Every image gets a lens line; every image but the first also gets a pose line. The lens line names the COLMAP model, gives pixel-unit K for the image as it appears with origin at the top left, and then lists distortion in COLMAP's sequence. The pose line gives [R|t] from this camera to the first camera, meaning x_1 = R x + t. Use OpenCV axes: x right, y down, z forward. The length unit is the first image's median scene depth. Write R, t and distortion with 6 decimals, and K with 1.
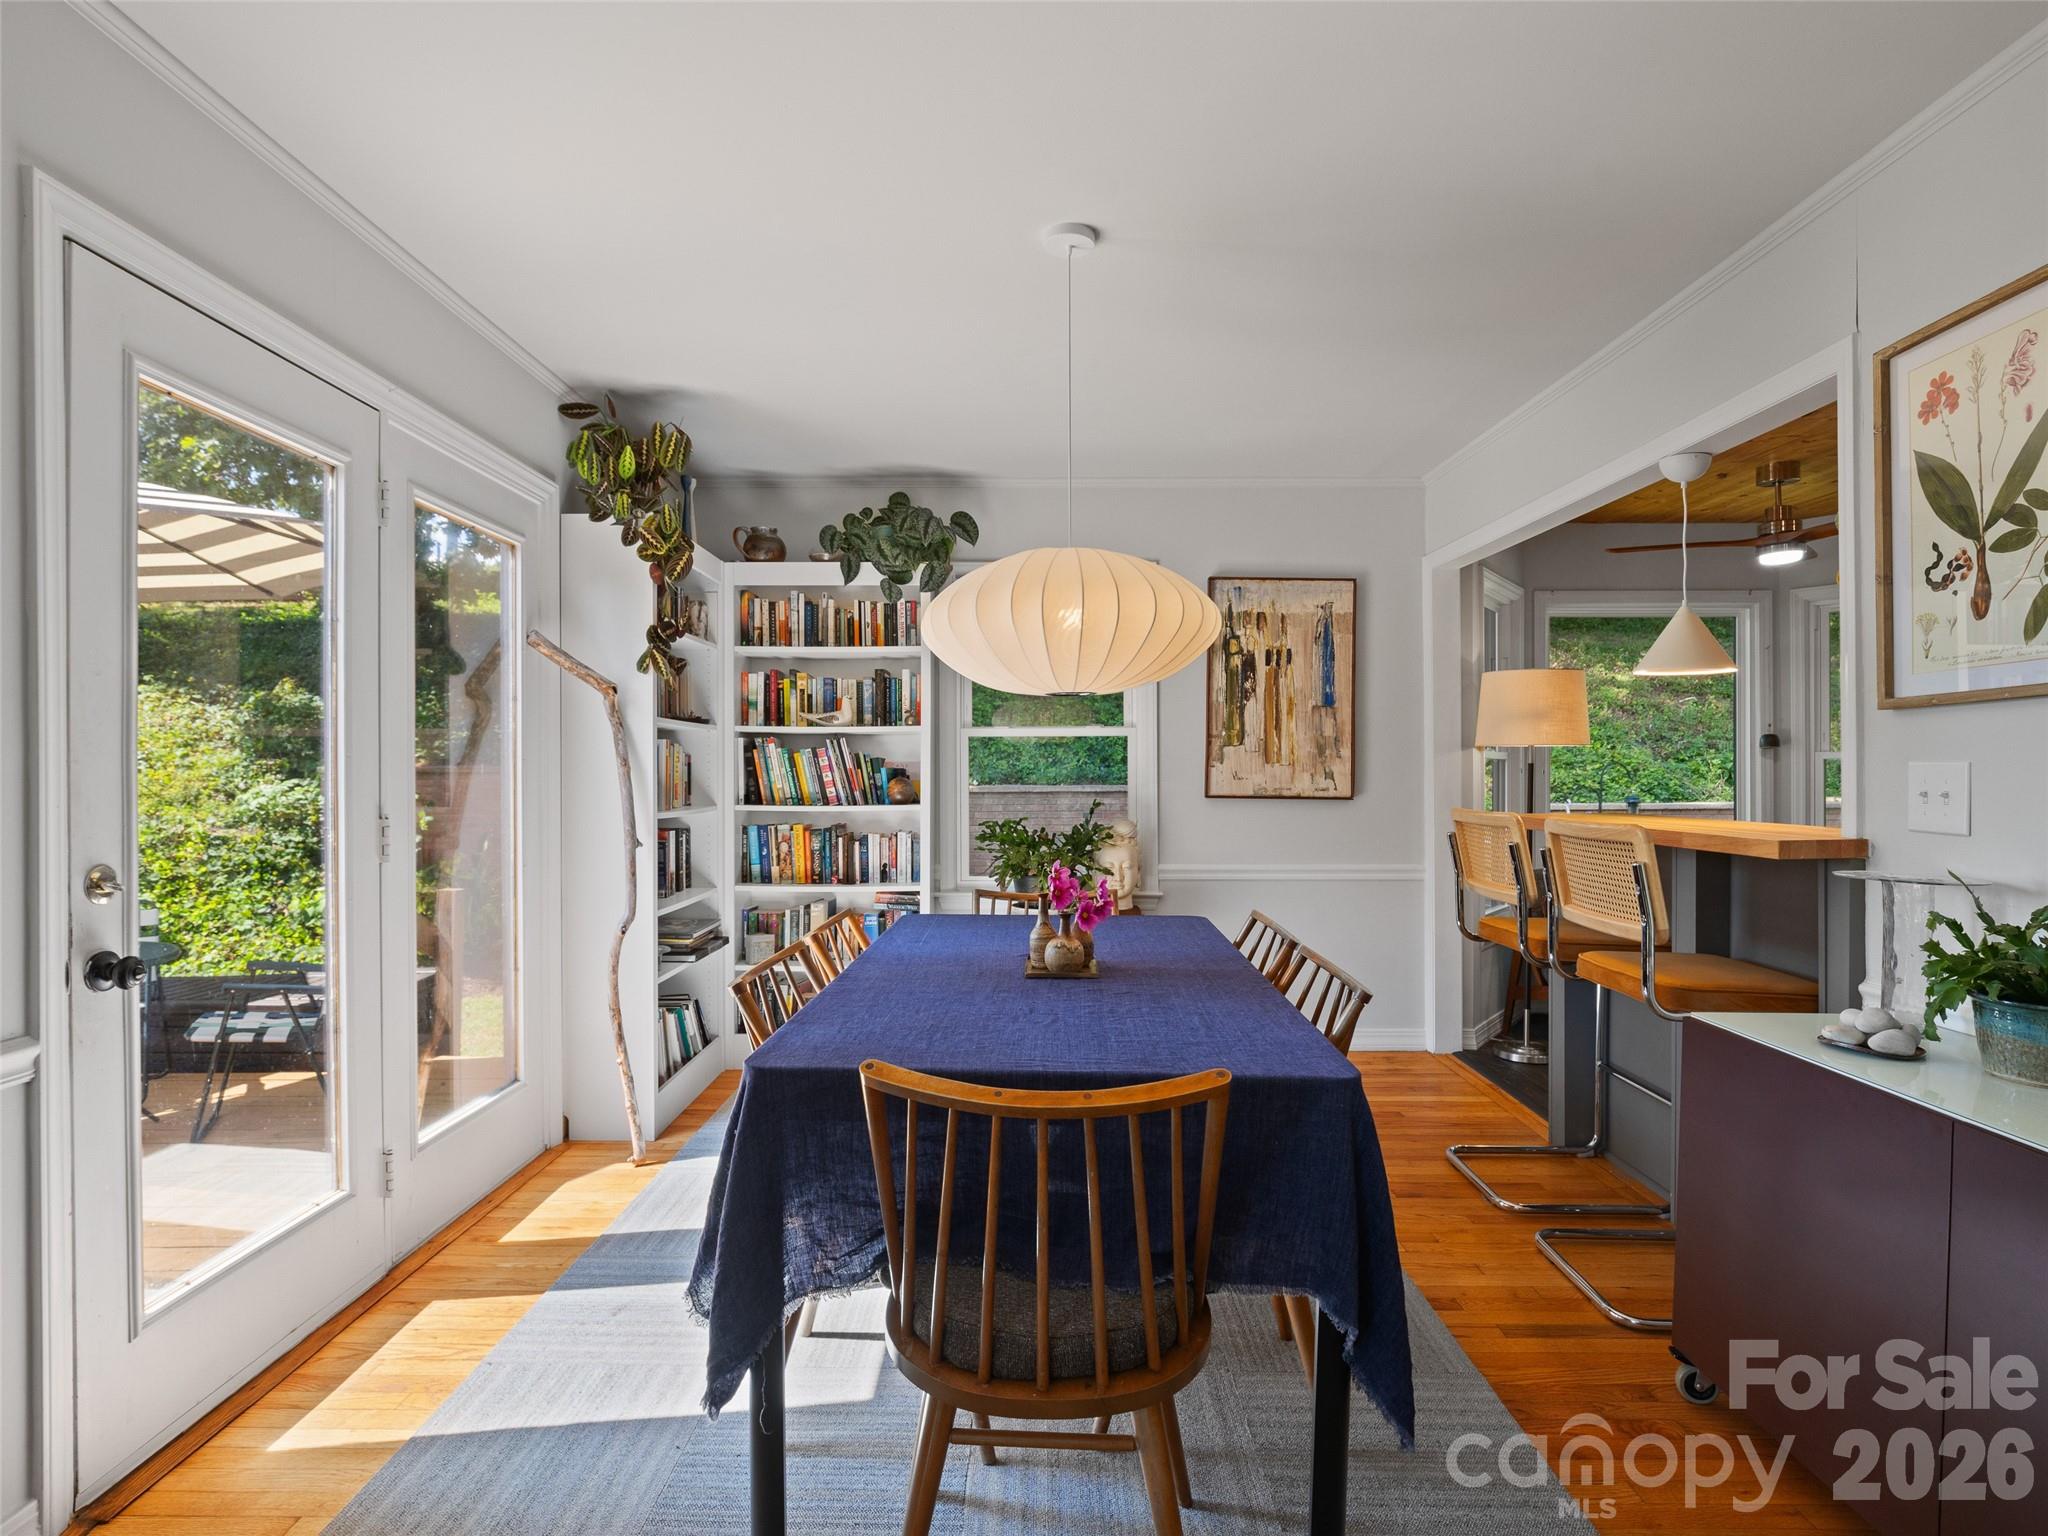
lens RADIAL K [[1052.7, 0, 1022.2], [0, 1052.7, 775.3], [0, 0, 1]] dist [-0.022744, -0.001008]
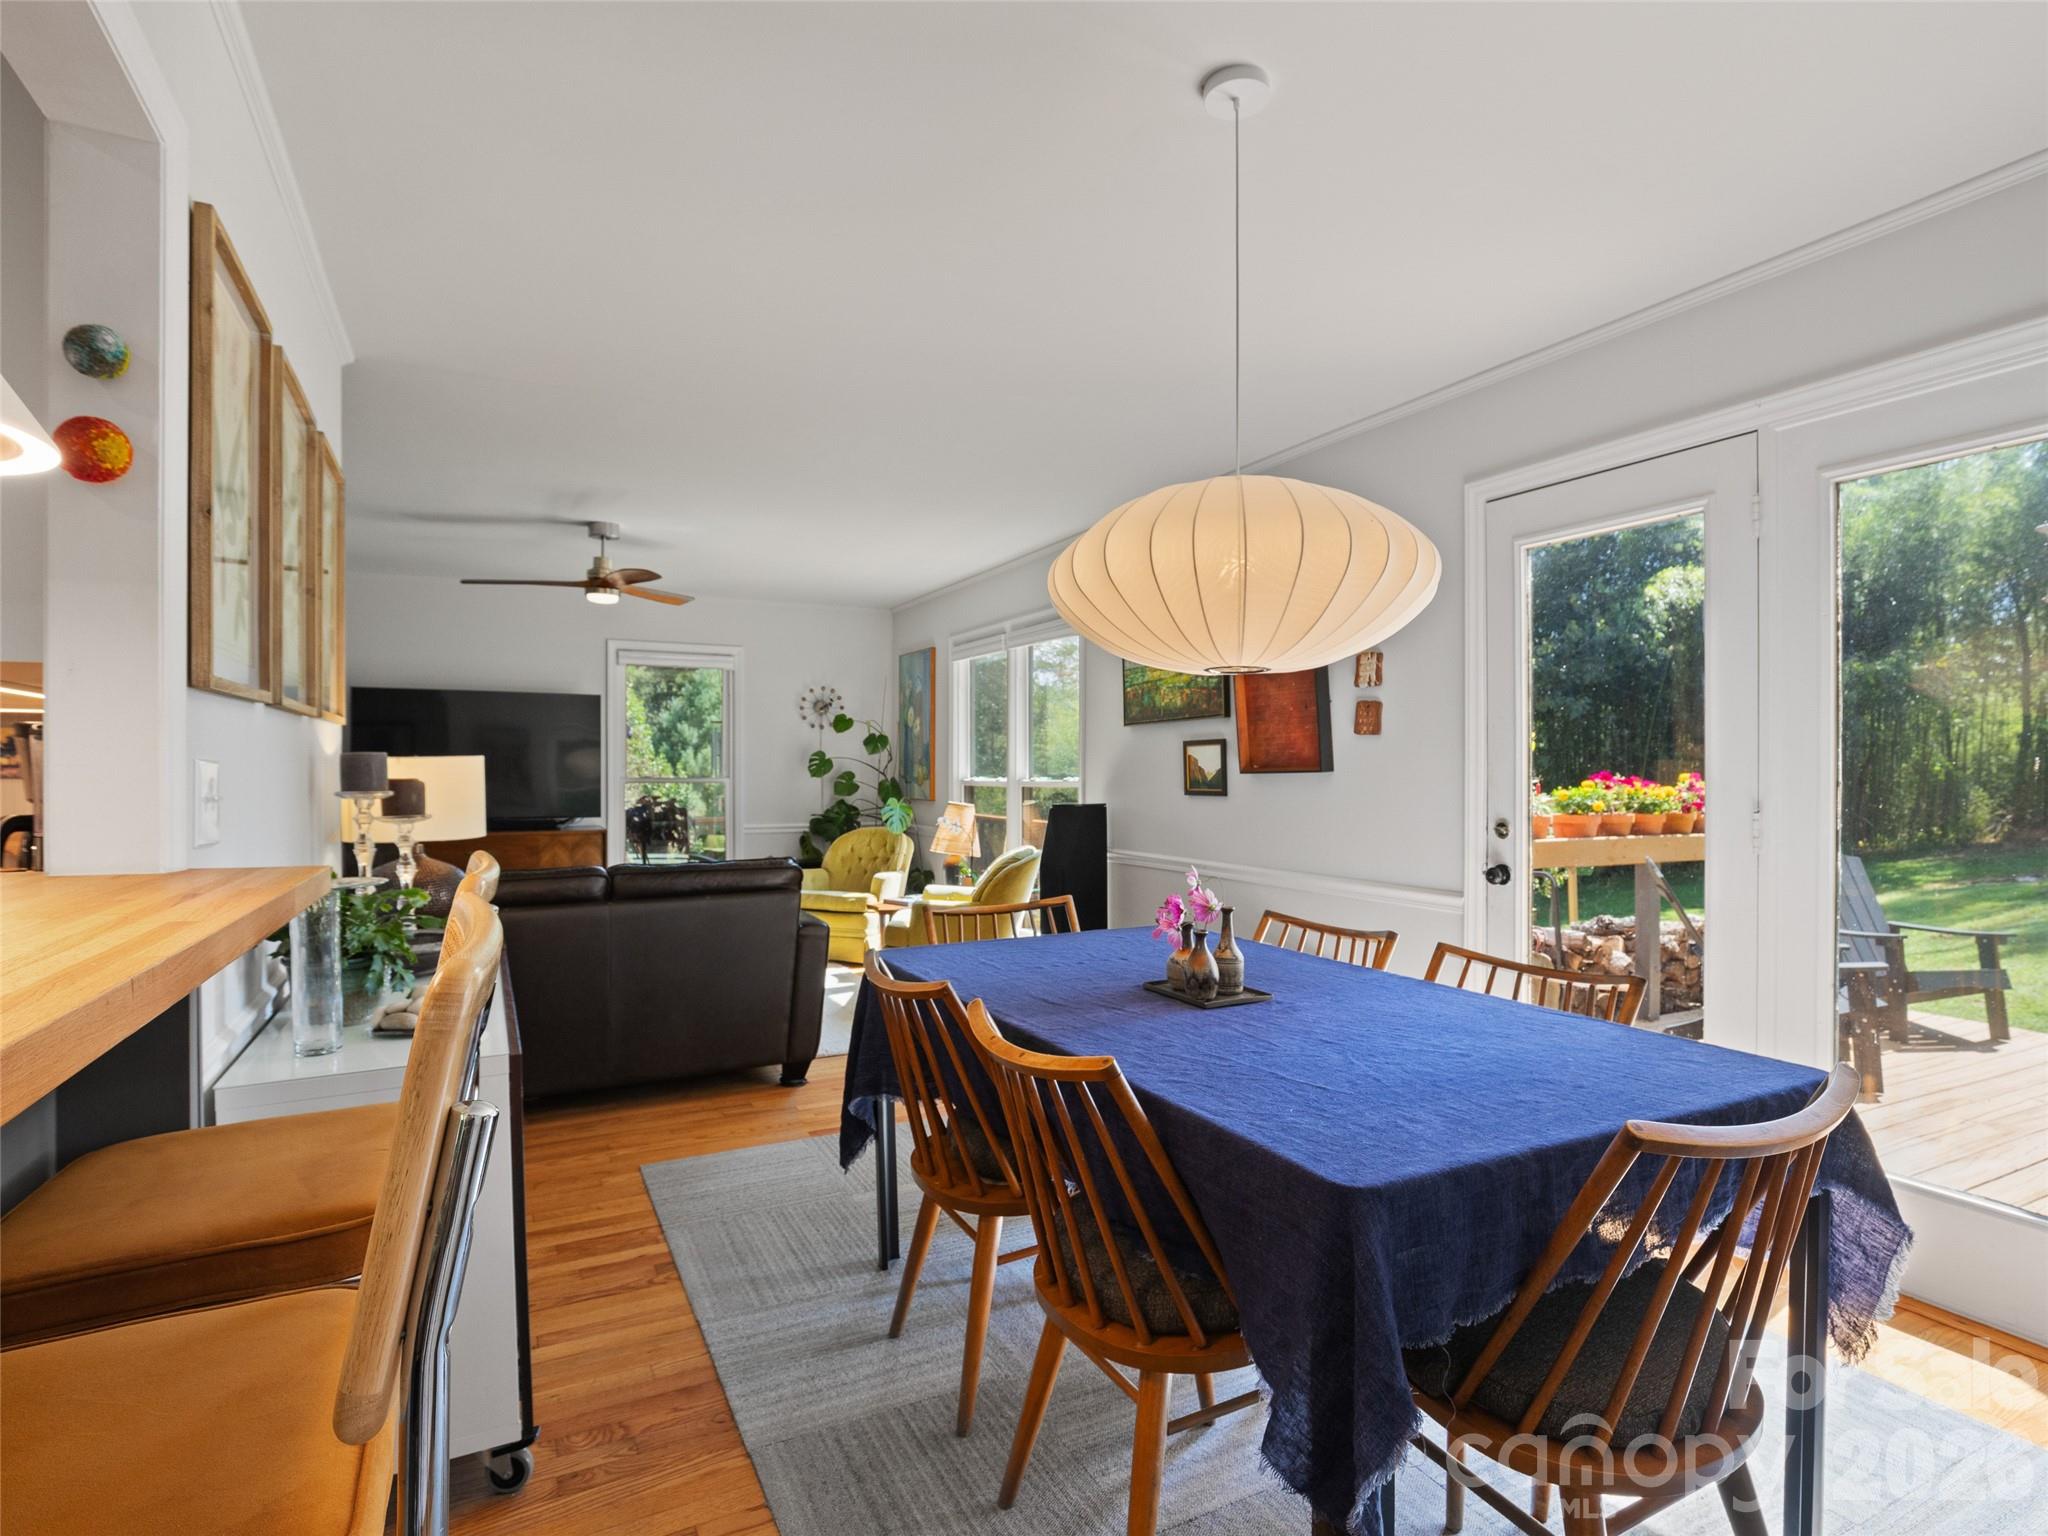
lens RADIAL K [[1052.7, 0, 1022.2], [0, 1052.7, 771.5], [0, 0, 1]] dist [-0.022744, -0.001008]
pose [[-0.887211, 0.003710, -0.461349, 0.305877], [0.002002, 0.999989, 0.004192, -0.004466], [0.461360, 0.002796, -0.887209, 0.912994]]
